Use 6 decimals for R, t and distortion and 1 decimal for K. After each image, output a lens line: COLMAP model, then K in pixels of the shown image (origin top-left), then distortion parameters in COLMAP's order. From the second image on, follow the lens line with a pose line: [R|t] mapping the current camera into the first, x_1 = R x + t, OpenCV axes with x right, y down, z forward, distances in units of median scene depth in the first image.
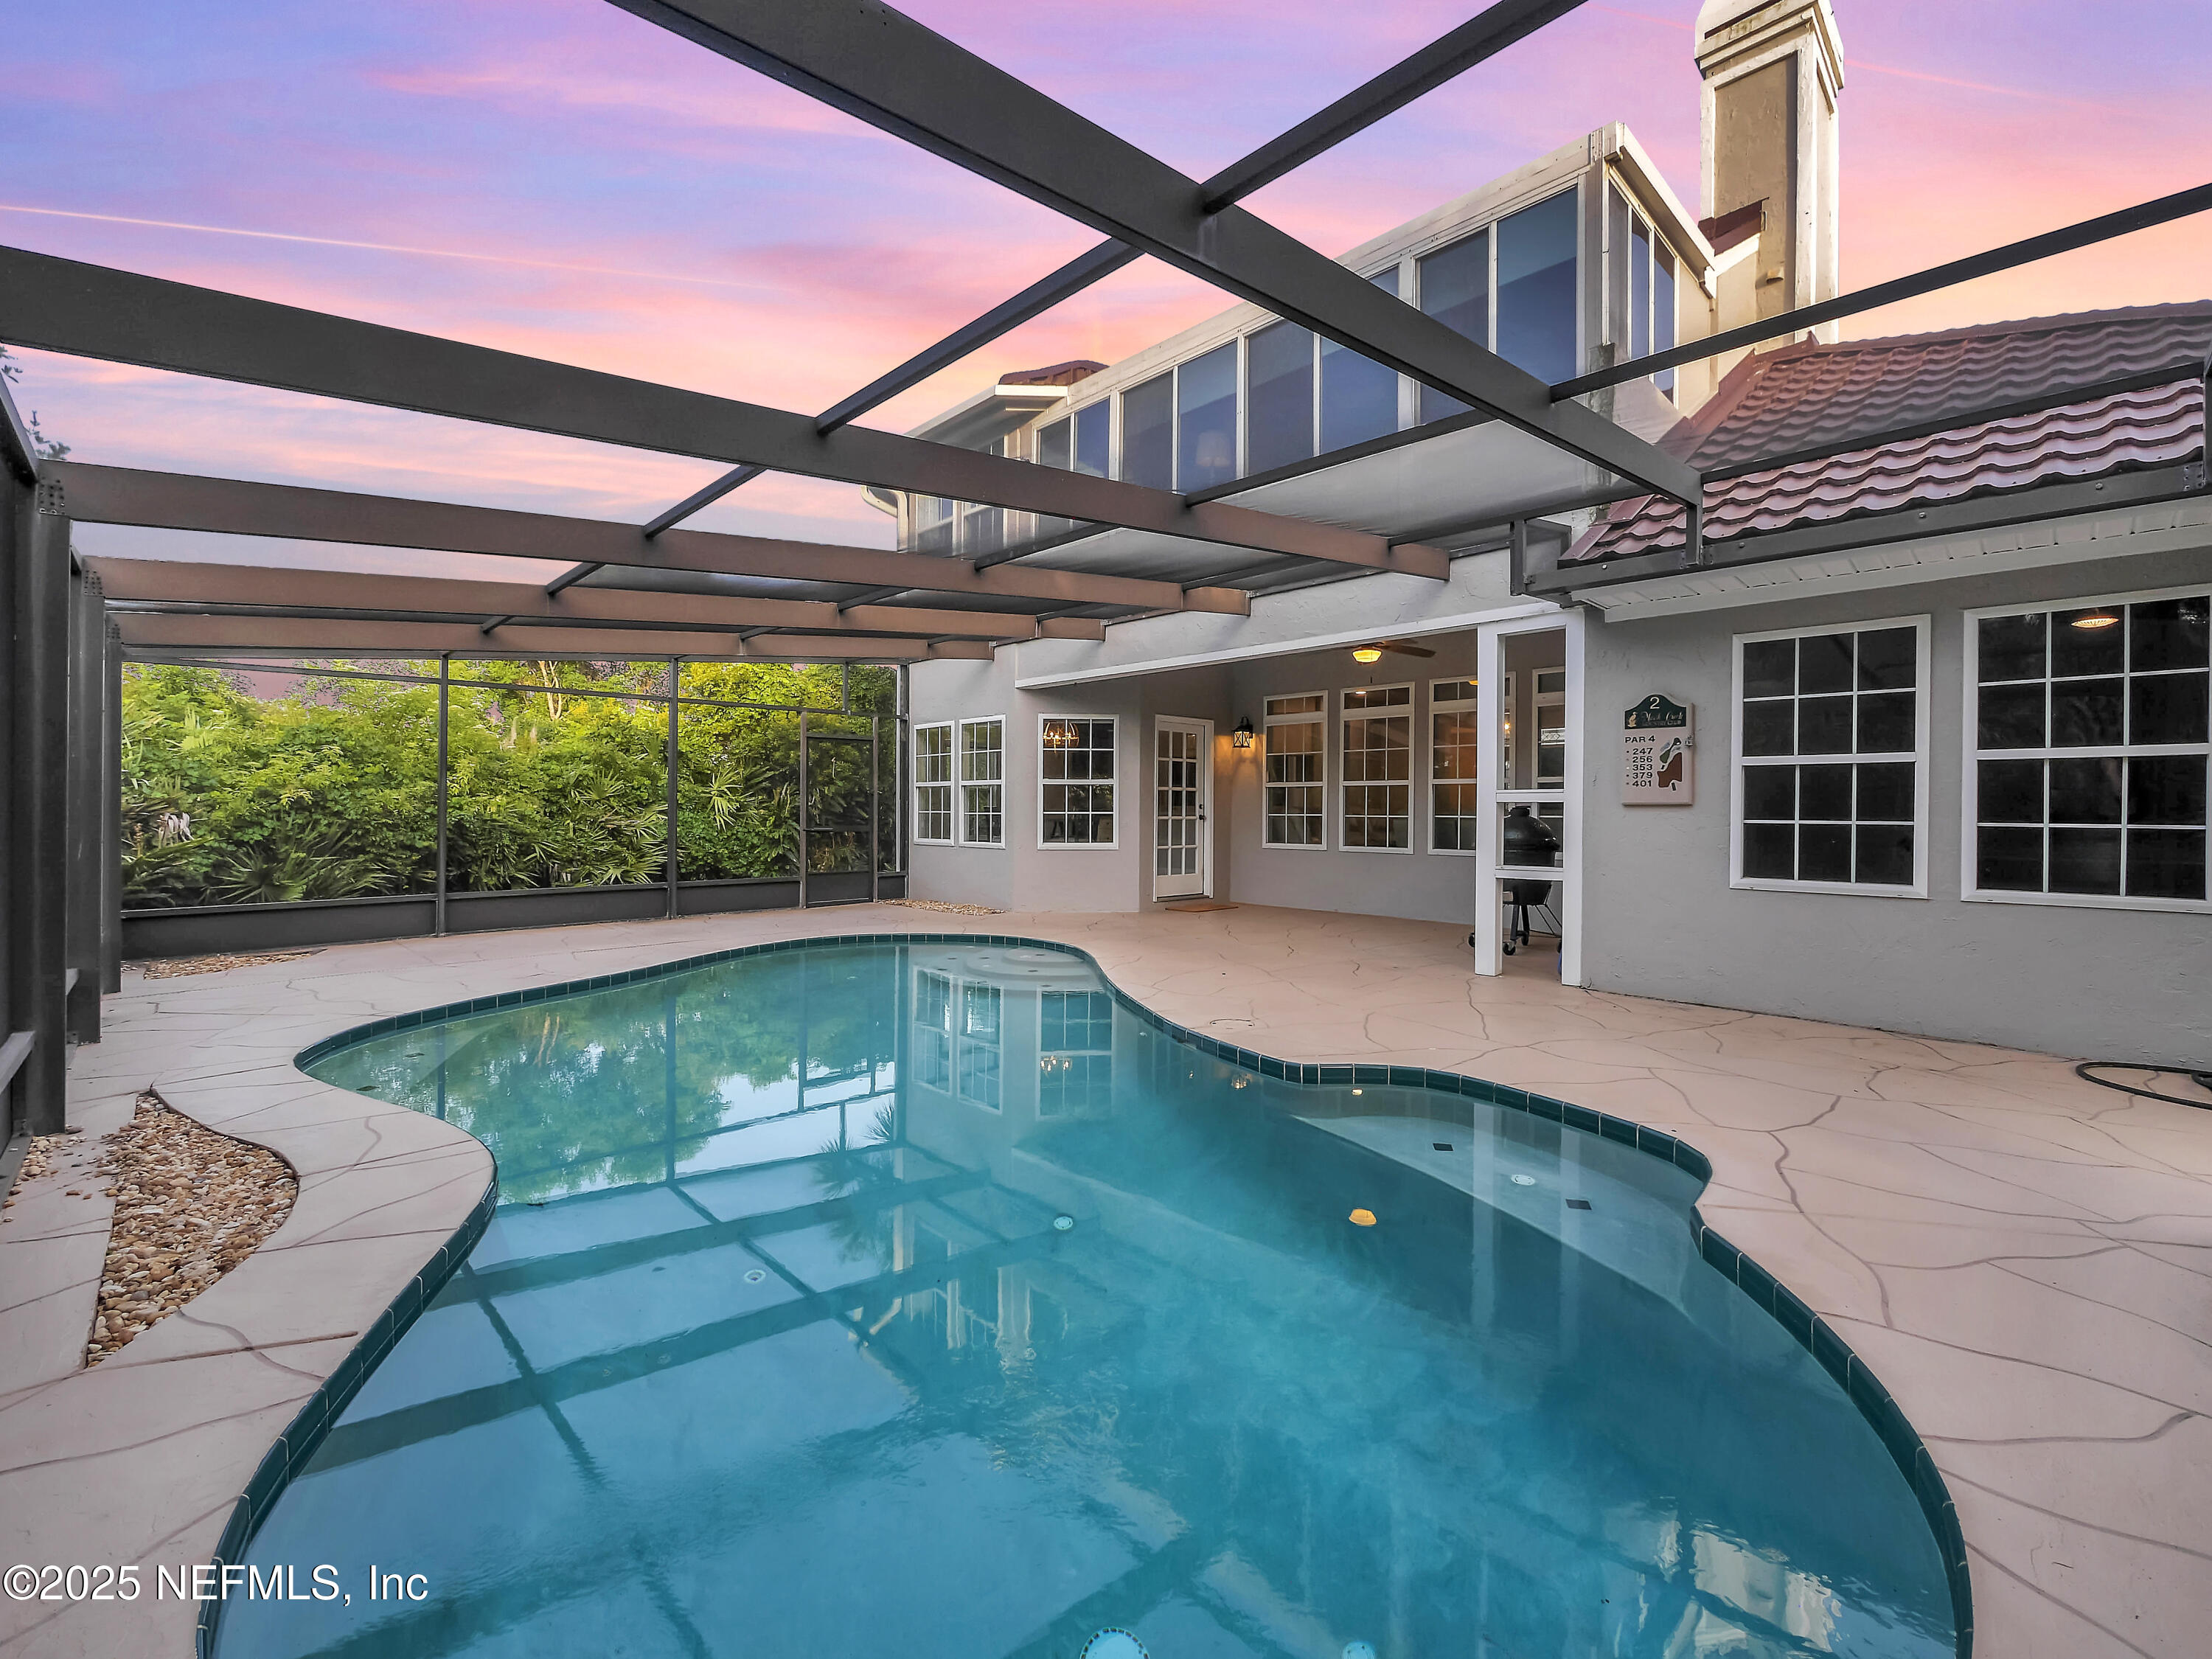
lens RADIAL K [[963.5, 0, 1099.9], [0, 963.5, 801.6], [0, 0, 1]] dist [0.001328, 0.000028]
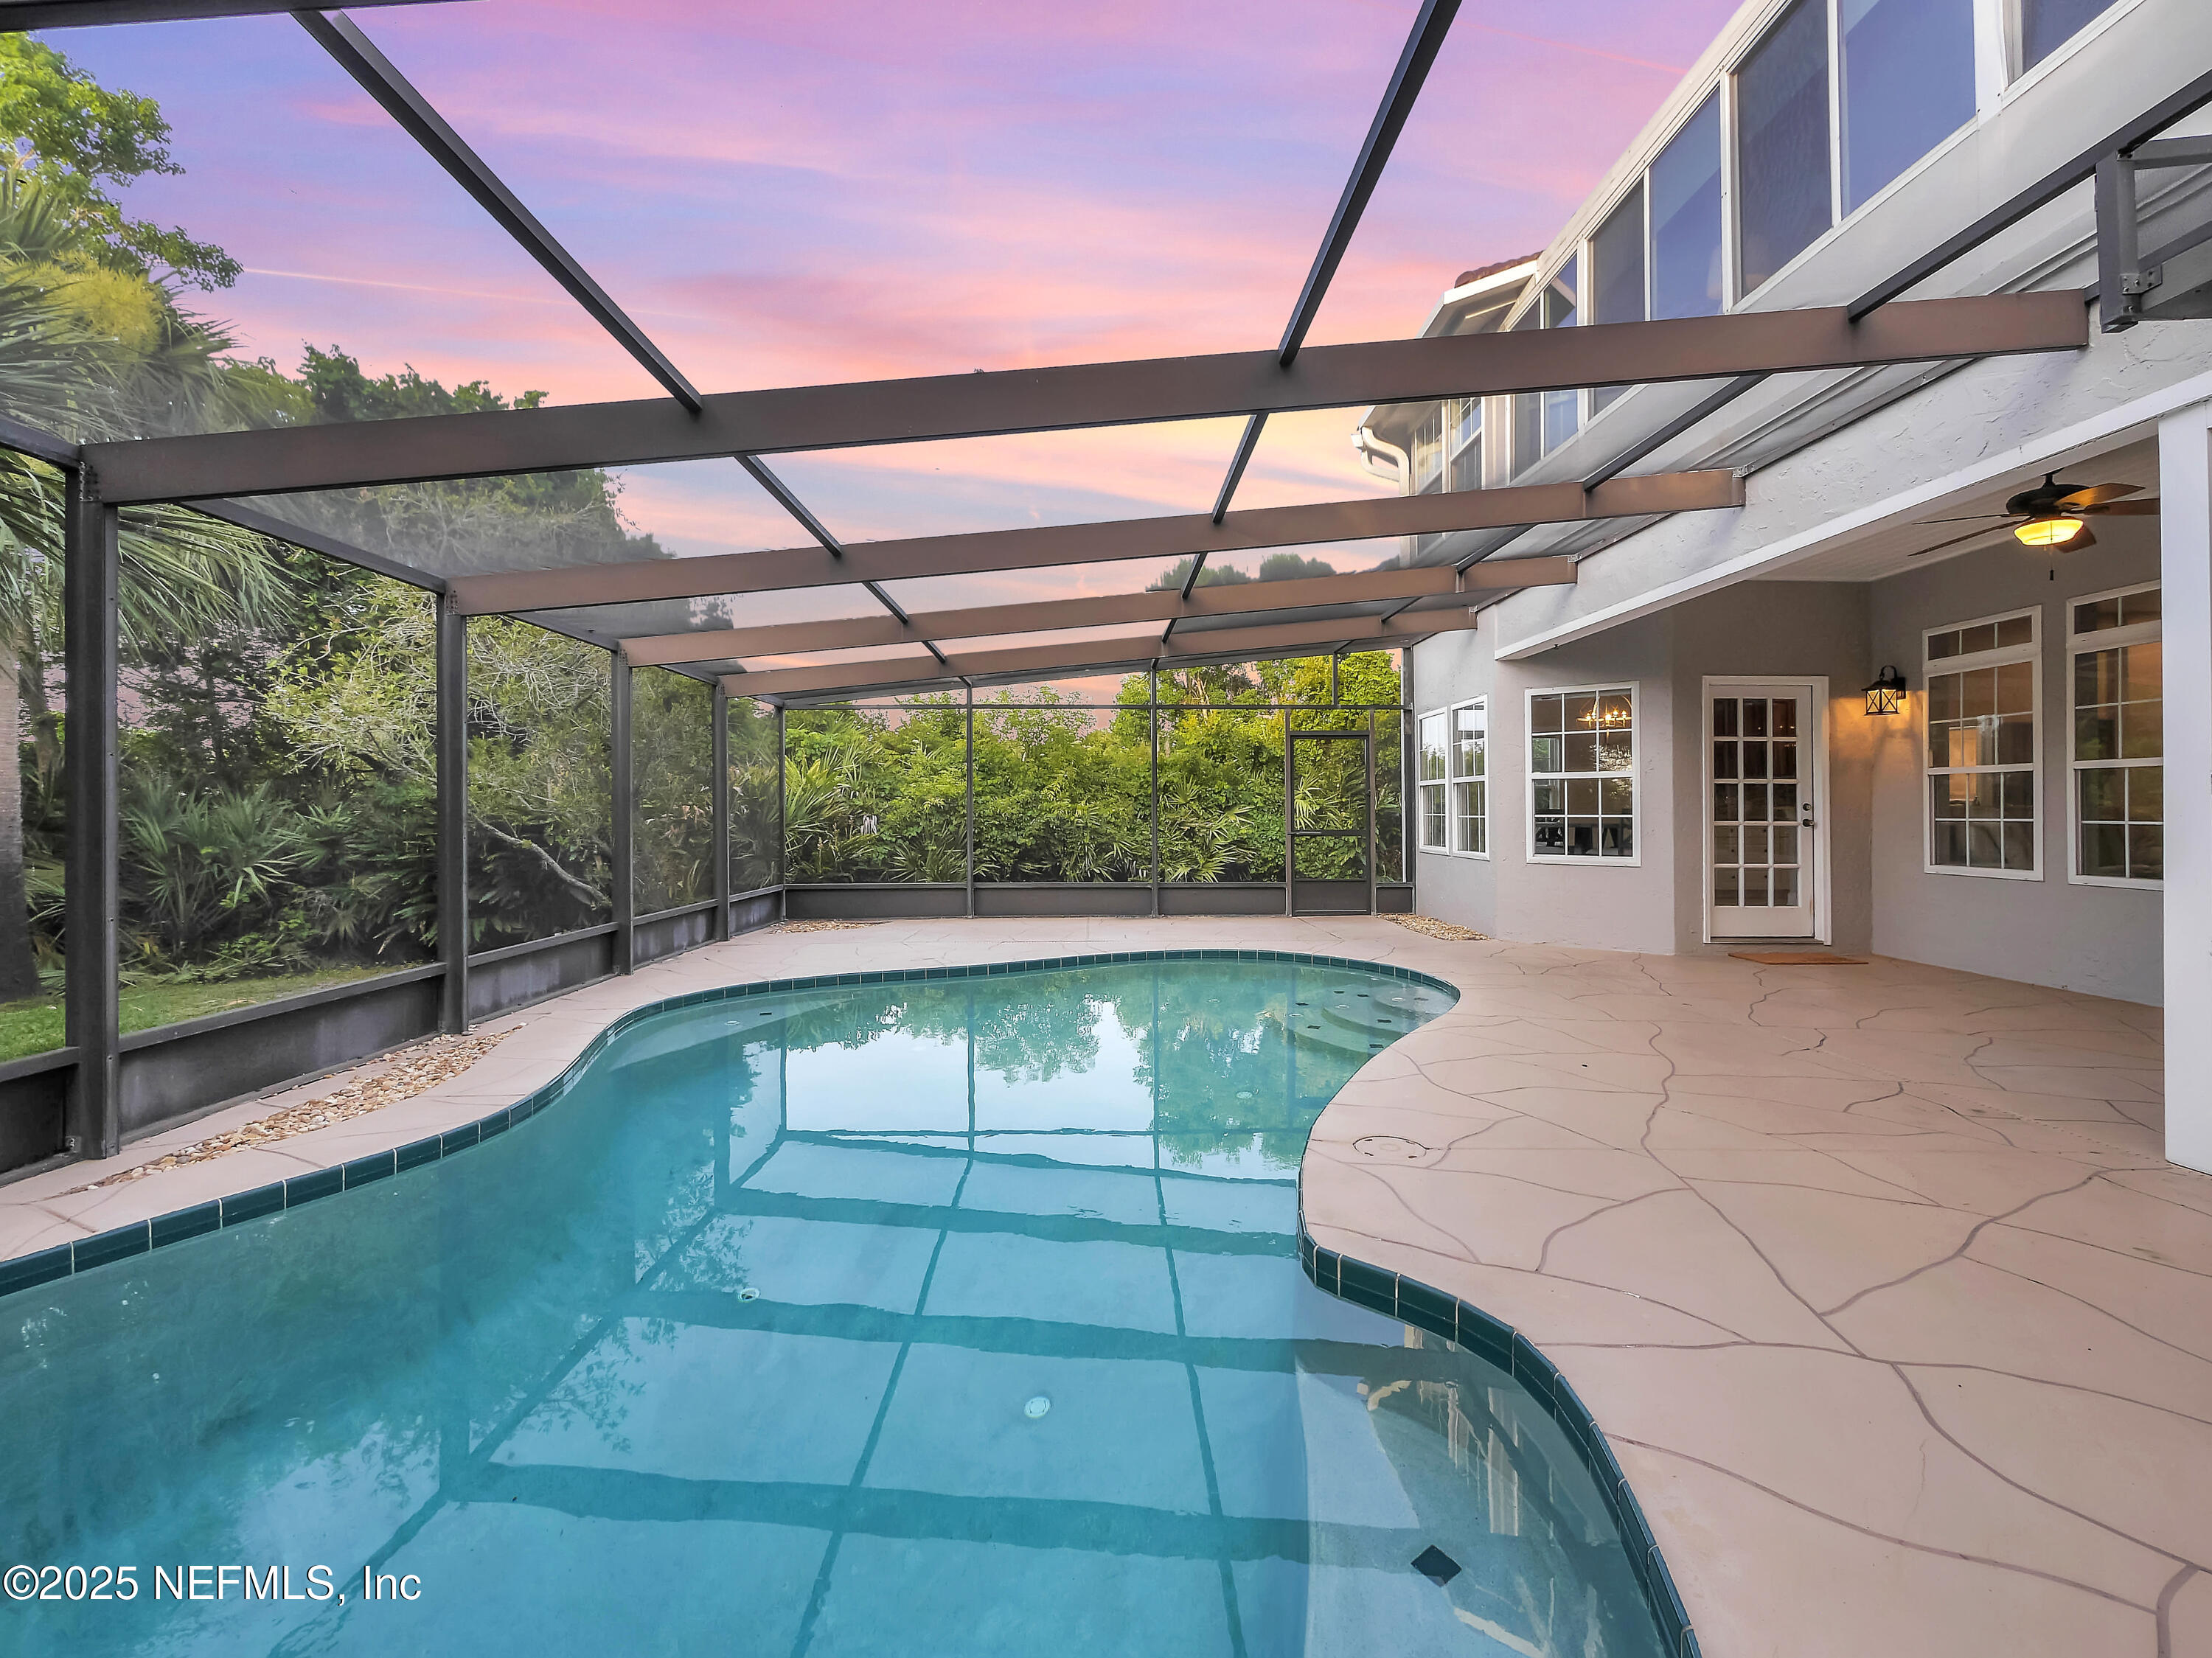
lens RADIAL K [[963.4, 0, 1099.9], [0, 963.4, 801.1], [0, 0, 1]] dist [0.001328, 0.000028]
pose [[0.740912, -0.009008, -0.671541, 0.192350], [0.007245, 0.999959, -0.005420, 0.001071], [0.671563, -0.000849, 0.740947, 0.176729]]
